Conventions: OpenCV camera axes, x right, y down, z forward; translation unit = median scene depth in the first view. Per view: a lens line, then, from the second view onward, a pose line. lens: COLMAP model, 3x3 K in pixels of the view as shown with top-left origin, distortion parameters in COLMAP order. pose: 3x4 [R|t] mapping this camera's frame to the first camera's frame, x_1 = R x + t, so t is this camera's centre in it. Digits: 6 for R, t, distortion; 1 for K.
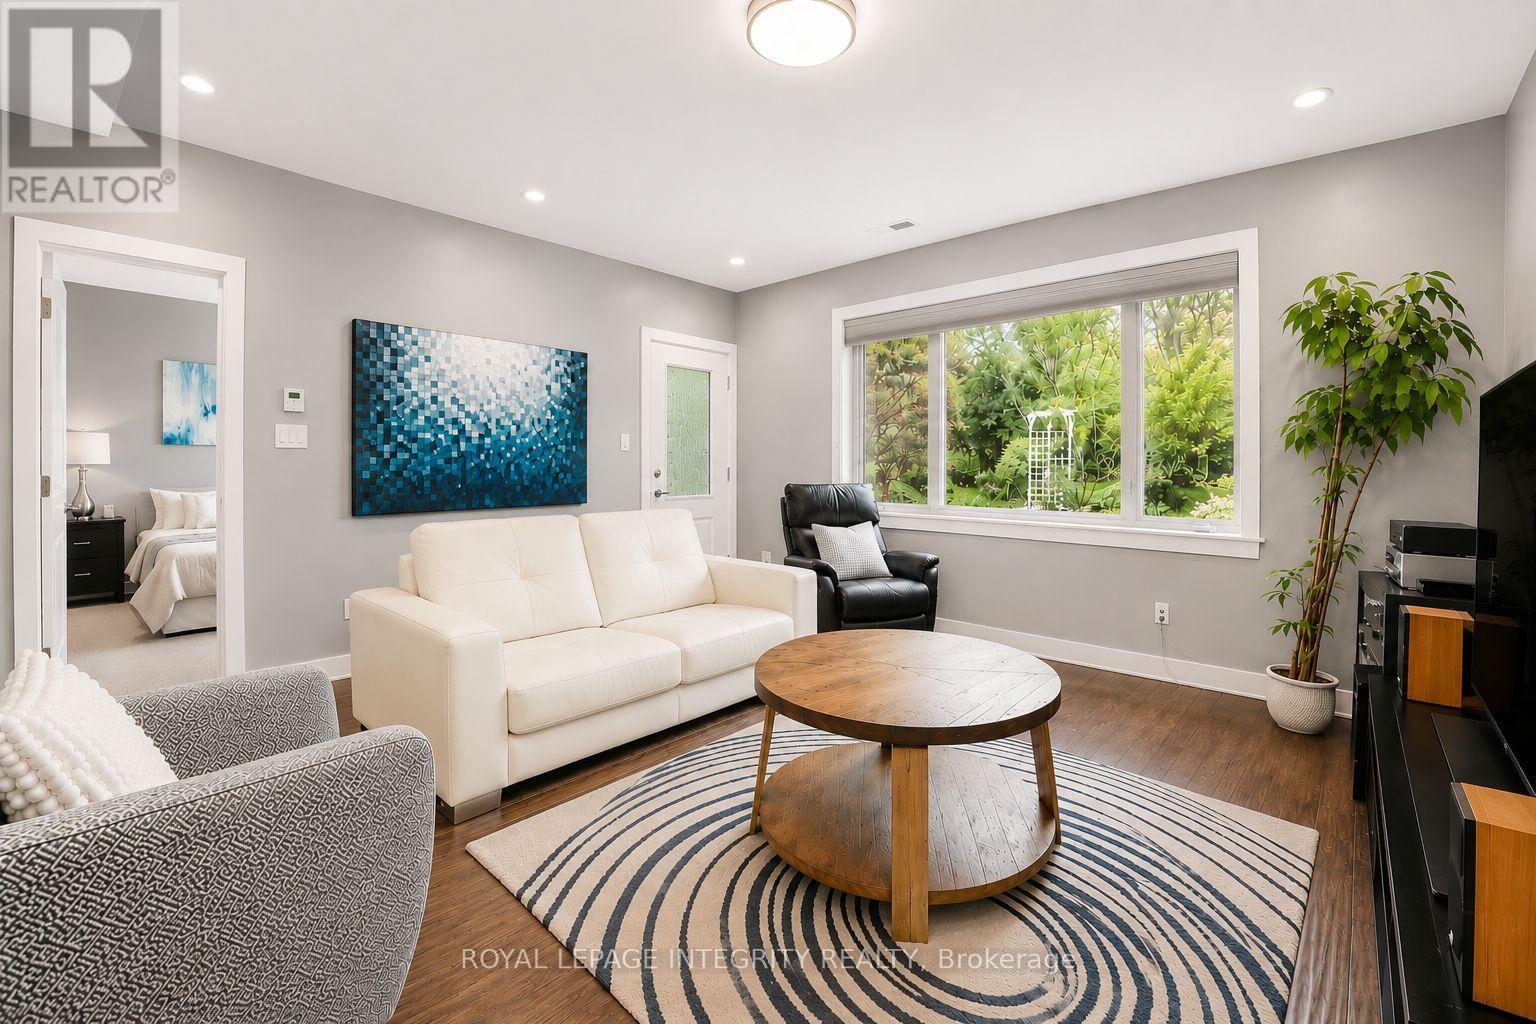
lens RADIAL K [[642.2, 0, 767.1], [0, 642.2, 502.5], [0, 0, 1]] dist [0.006364, -0.000595]
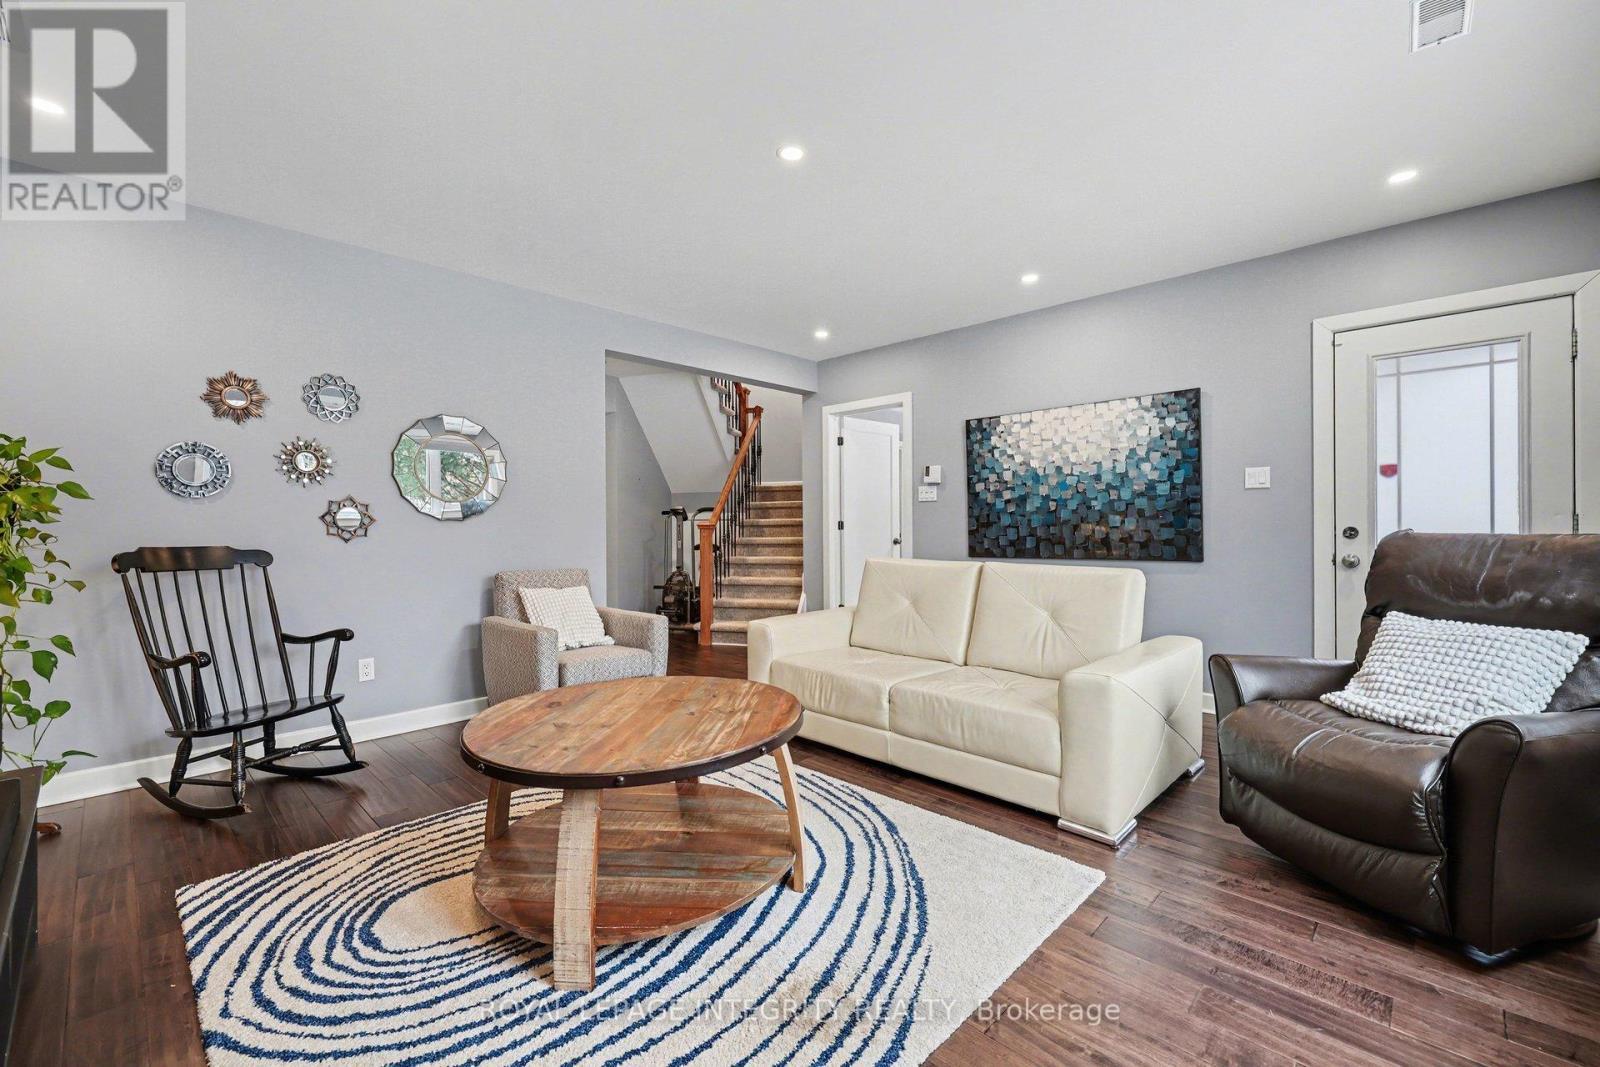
lens RADIAL K [[668.9, 0, 799.0], [0, 668.9, 523.6], [0, 0, 1]] dist [0.006364, -0.000595]
pose [[-0.031004, -0.003427, -0.999513, 0.662320], [-0.049458, 0.998774, -0.001891, -0.025307], [0.998295, 0.049375, -0.031135, 0.527116]]
